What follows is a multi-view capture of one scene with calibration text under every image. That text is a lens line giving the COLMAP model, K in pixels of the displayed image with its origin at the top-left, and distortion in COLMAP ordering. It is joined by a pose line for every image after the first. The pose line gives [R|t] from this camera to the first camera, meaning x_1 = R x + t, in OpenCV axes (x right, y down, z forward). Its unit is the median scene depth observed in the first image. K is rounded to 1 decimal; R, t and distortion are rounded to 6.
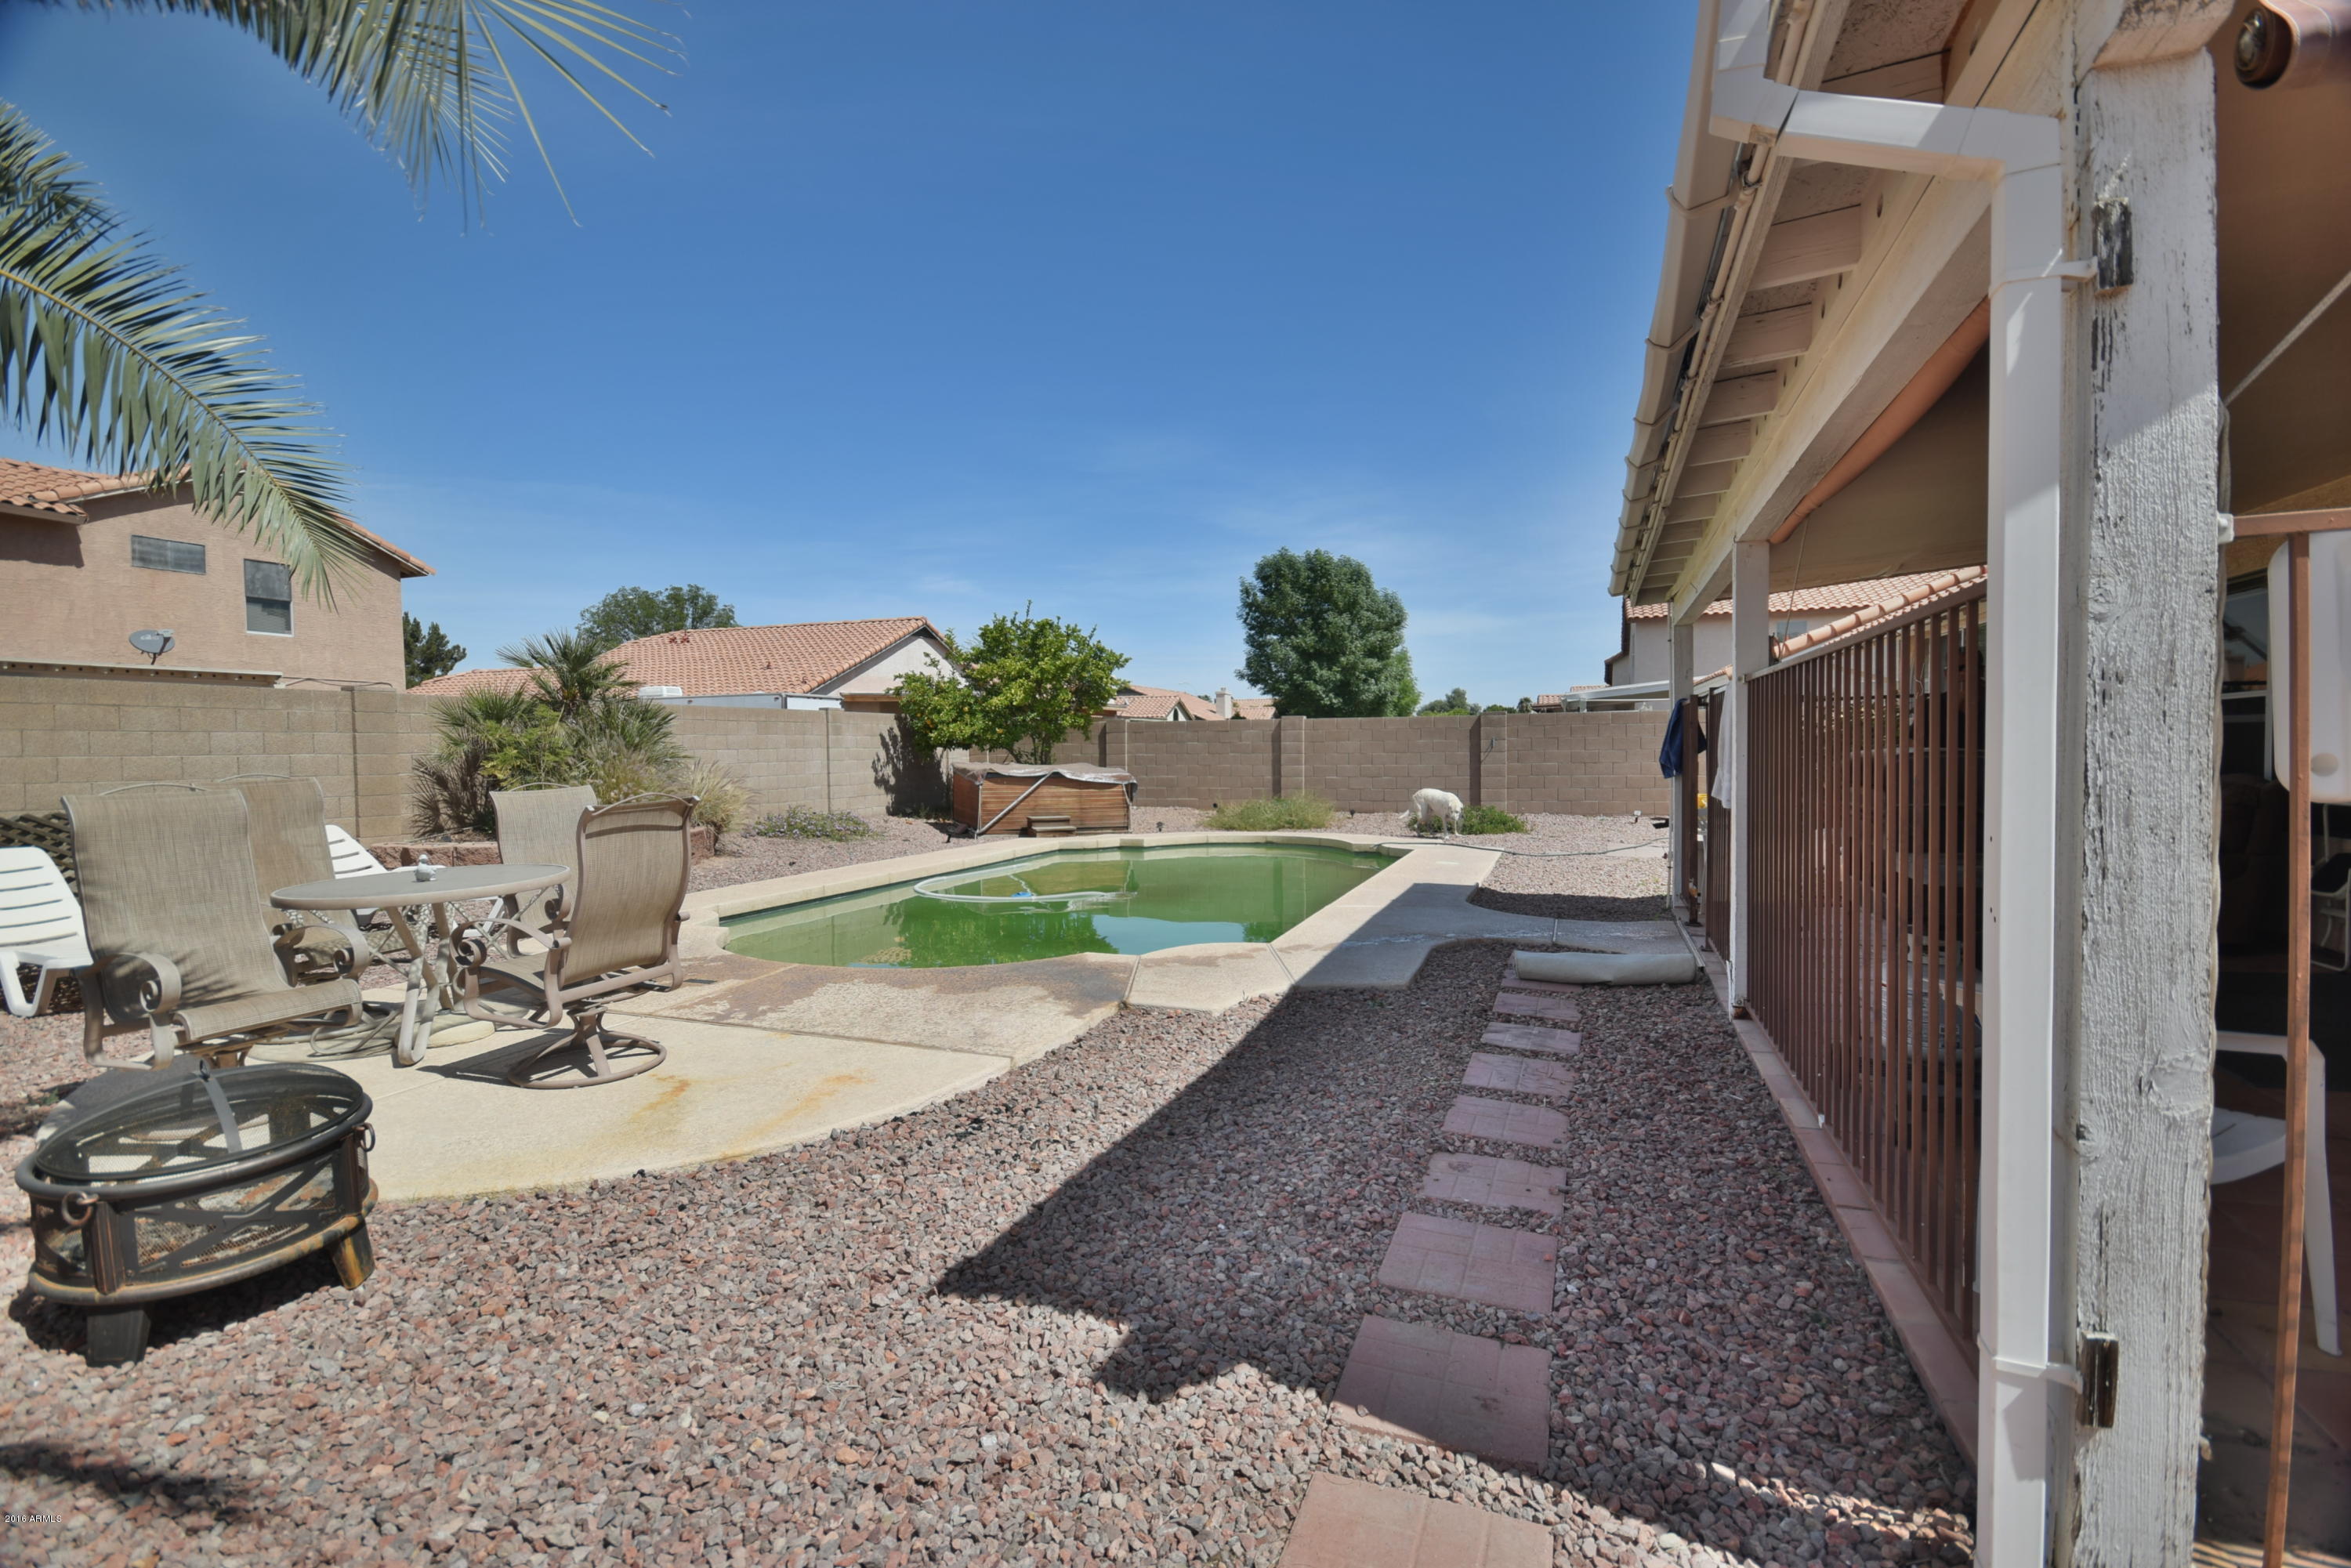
lens RADIAL K [[1082.8, 0, 1183.3], [0, 1082.8, 747.1], [0, 0, 1]] dist [0.012891, -0.000608]
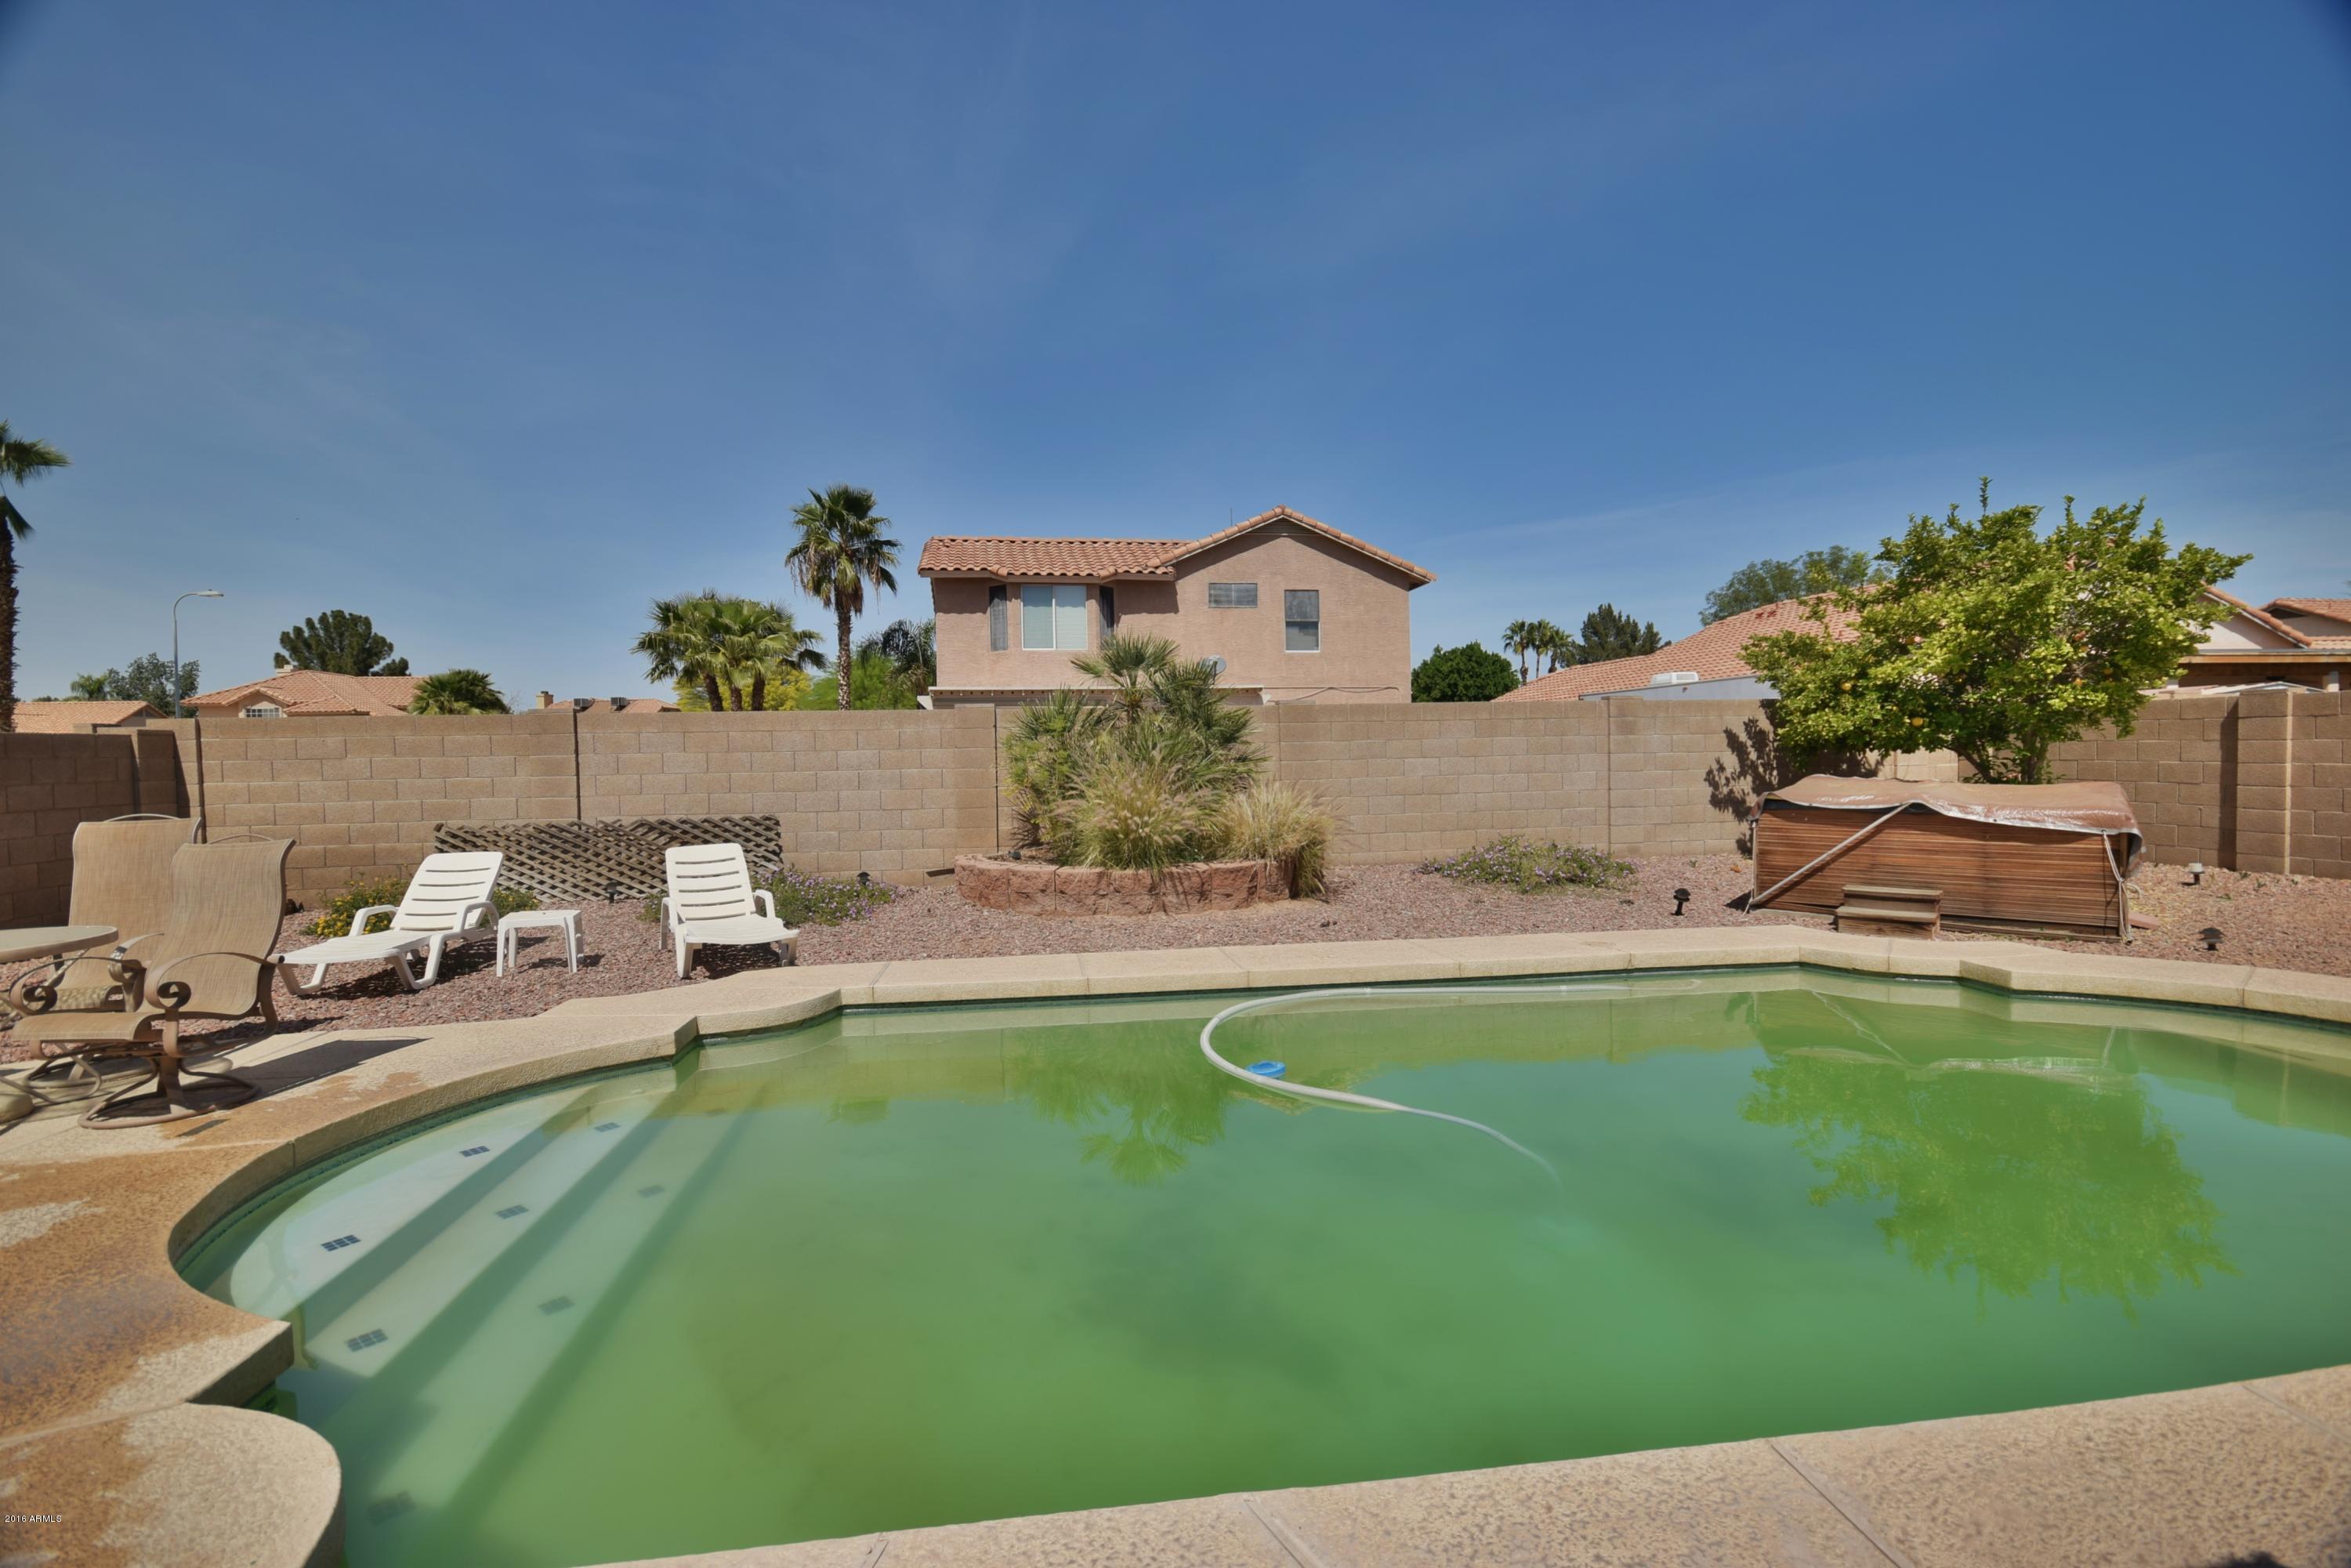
lens RADIAL K [[1082.8, 0, 1183.3], [0, 1082.8, 747.1], [0, 0, 1]] dist [0.012891, -0.000608]
pose [[0.478027, -0.001238, -0.878344, 0.147442], [0.012668, 0.999905, 0.005485, -0.009435], [0.878254, -0.013749, 0.477998, 0.385174]]
